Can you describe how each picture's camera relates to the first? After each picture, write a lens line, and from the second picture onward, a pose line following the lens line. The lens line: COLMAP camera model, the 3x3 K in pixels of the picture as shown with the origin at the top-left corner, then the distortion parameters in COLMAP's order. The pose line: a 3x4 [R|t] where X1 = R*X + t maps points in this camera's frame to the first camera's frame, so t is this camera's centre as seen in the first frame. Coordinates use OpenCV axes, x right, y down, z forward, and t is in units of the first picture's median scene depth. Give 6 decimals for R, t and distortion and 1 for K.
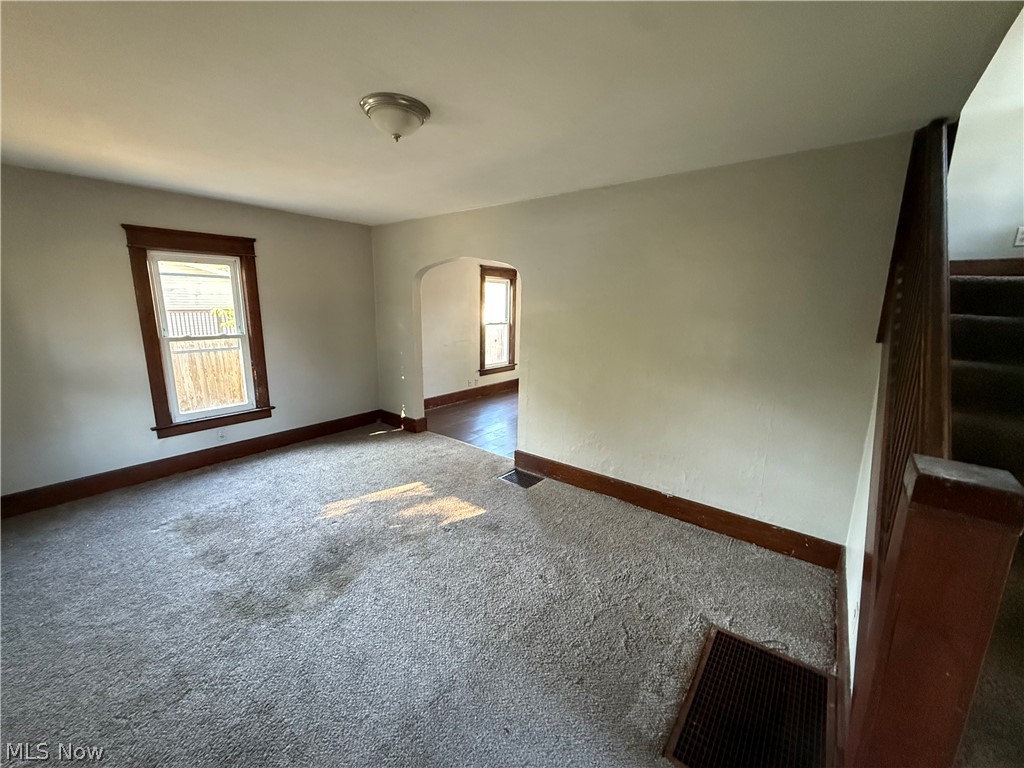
lens RADIAL K [[407.2, 0, 510.6], [0, 407.2, 382.7], [0, 0, 1]] dist [0.001187, -0.000195]
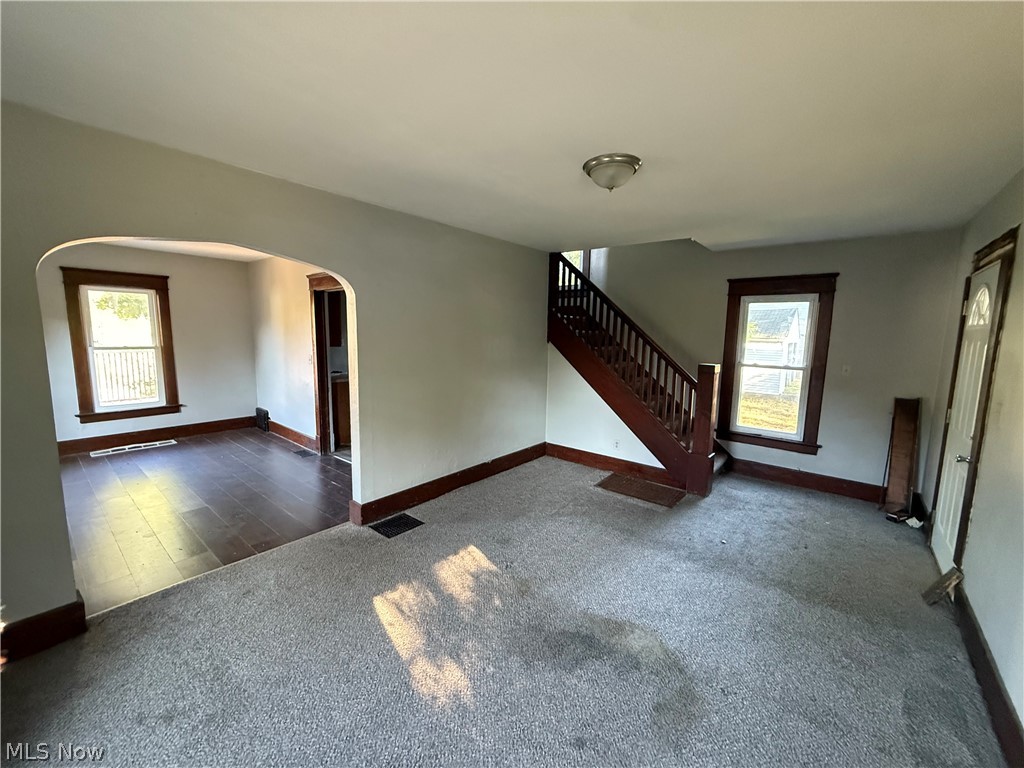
lens RADIAL K [[407.2, 0, 510.6], [0, 407.2, 382.7], [0, 0, 1]] dist [0.001187, -0.000195]
pose [[0.017994, -0.140376, 0.989935, -0.937312], [0.174779, 0.975292, 0.135123, -0.159580], [-0.984443, 0.170589, 0.042084, 0.813140]]
